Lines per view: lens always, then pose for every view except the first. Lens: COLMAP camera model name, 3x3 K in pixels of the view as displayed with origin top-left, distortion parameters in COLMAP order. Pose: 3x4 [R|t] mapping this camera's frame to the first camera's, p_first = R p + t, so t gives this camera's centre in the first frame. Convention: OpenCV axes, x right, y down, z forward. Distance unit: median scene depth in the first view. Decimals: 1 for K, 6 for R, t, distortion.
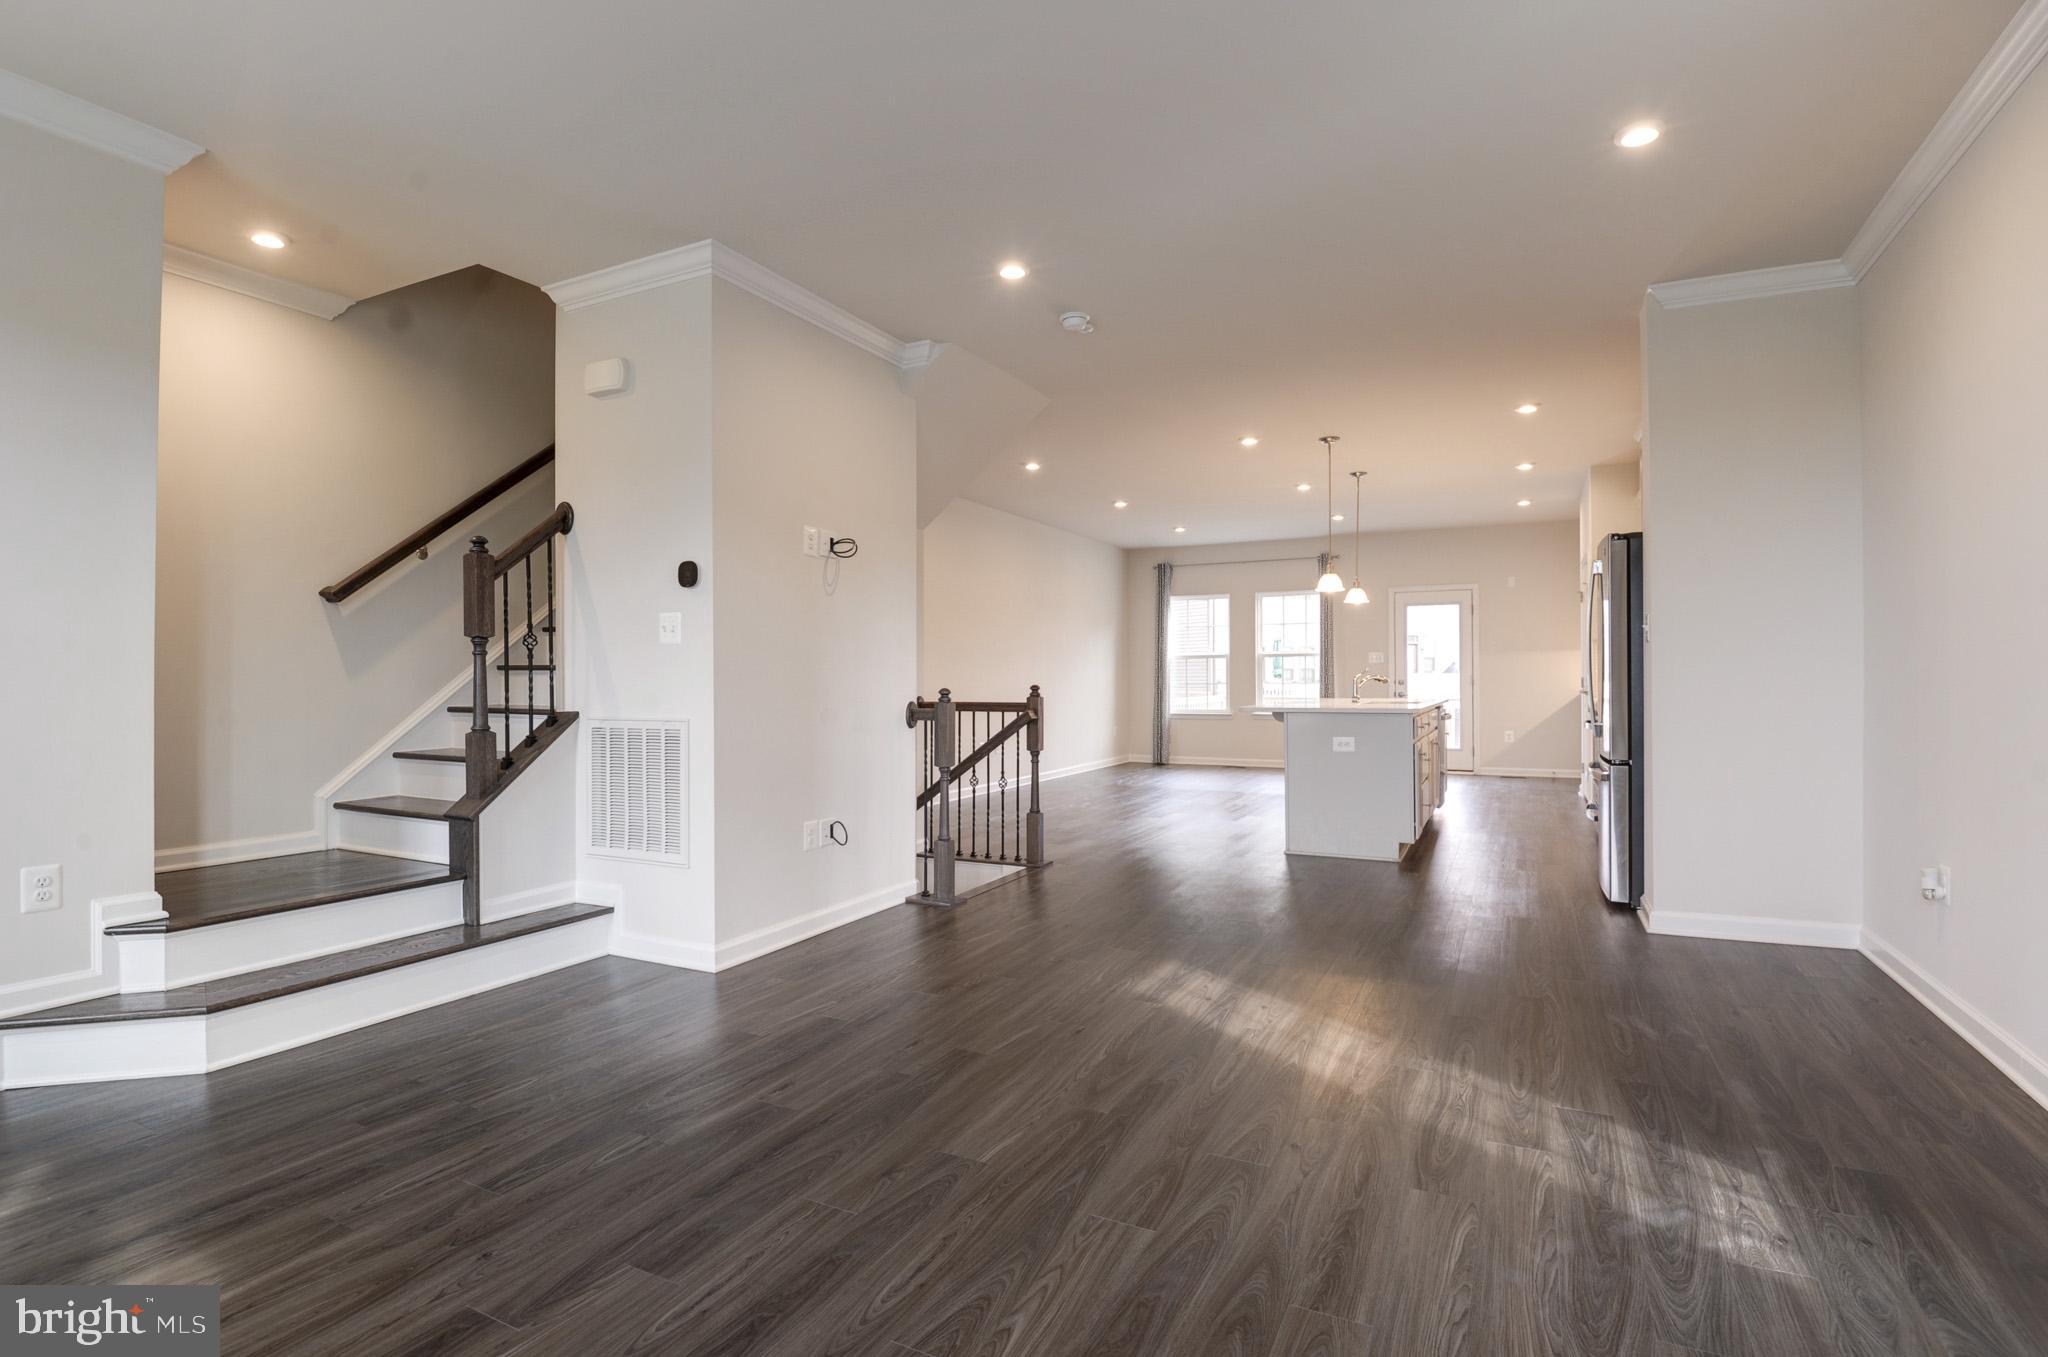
lens RADIAL K [[979.1, 0, 1026.2], [0, 979.1, 667.9], [0, 0, 1]] dist [-0.006095, -0.007479]
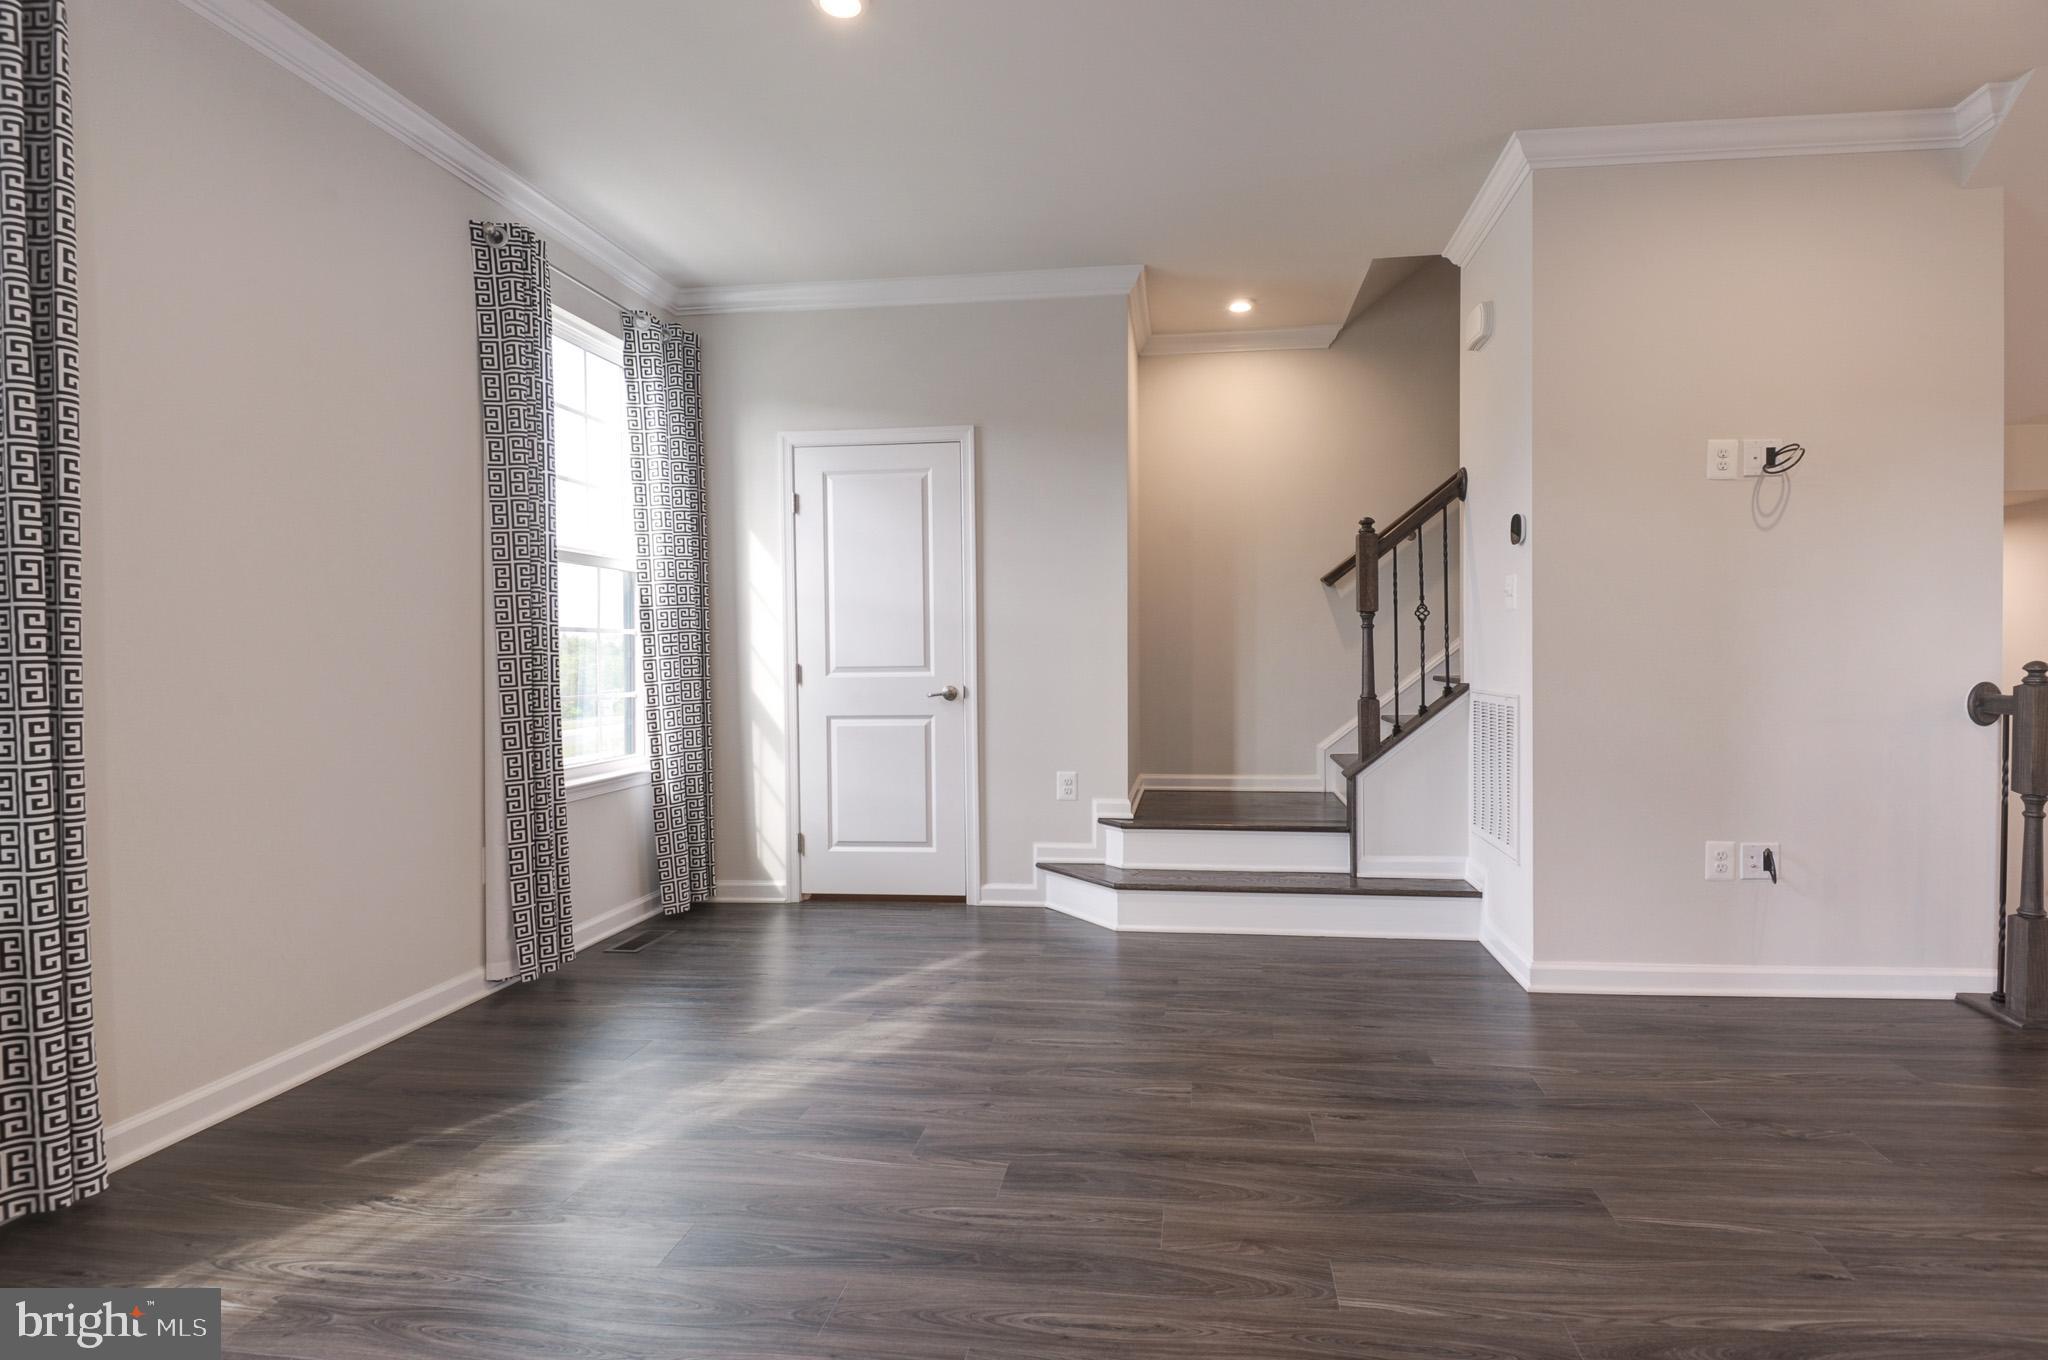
lens RADIAL K [[979.1, 0, 1095.3], [0, 979.1, 668.9], [0, 0, 1]] dist [-0.006095, -0.007479]
pose [[0.351356, 0.013814, -0.936140, 0.457529], [0.018273, 0.999599, 0.021609, 0.004042], [0.936063, -0.024699, 0.350963, 0.461179]]
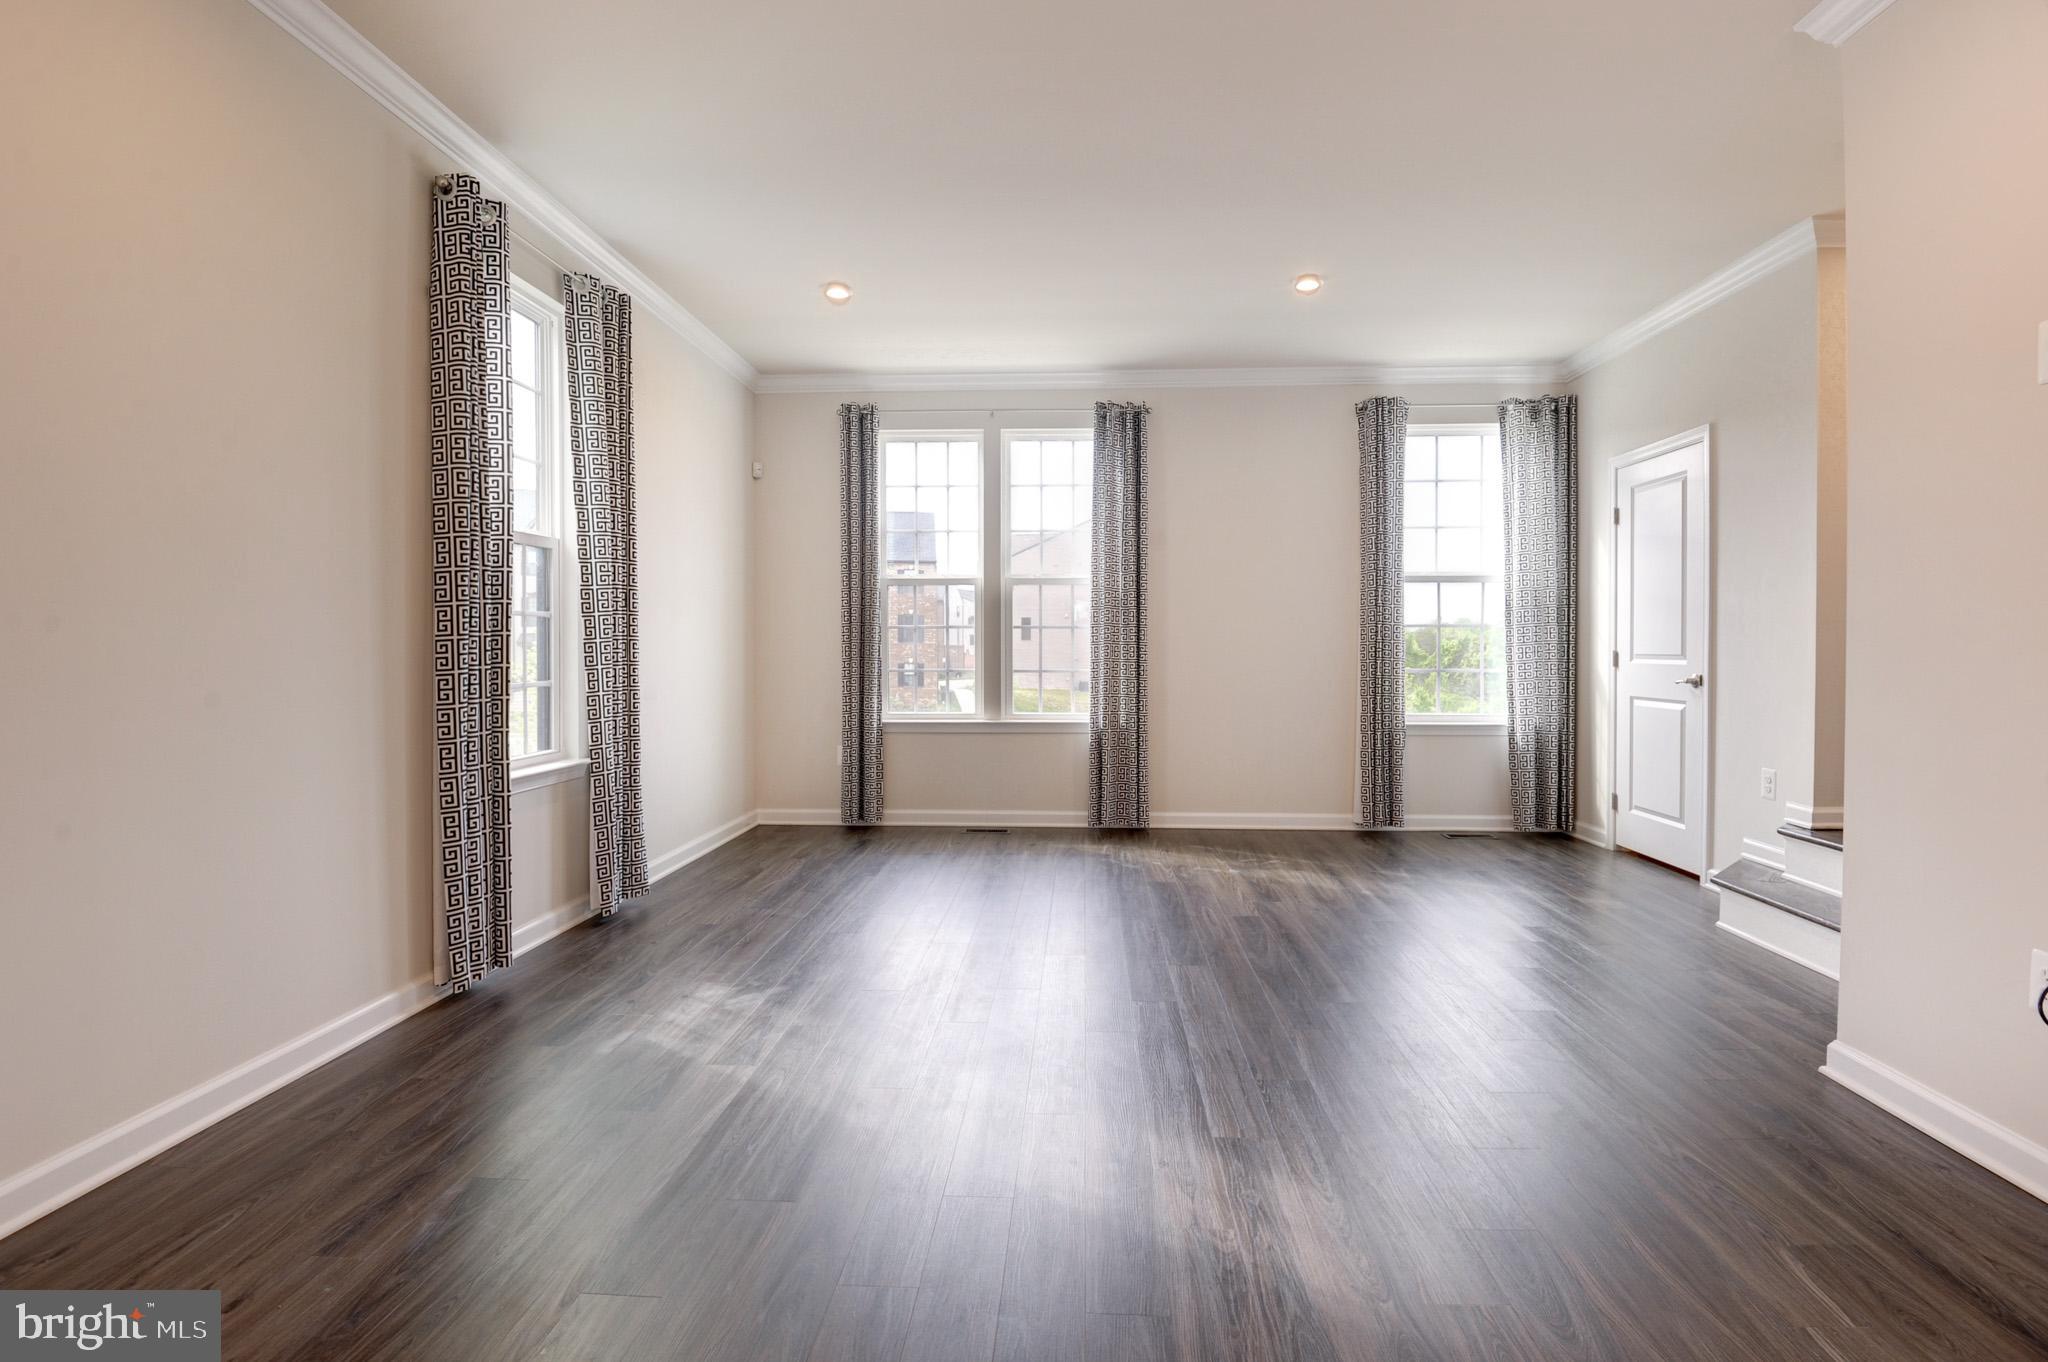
lens RADIAL K [[1056.7, 0, 1026.5], [0, 1056.7, 663.4], [0, 0, 1]] dist [-0.016941, -0.004387]
pose [[-0.922027, 0.012533, -0.386923, 0.635398], [0.009091, 0.999901, 0.010724, 0.012883], [0.387019, 0.006370, -0.922050, 1.940240]]
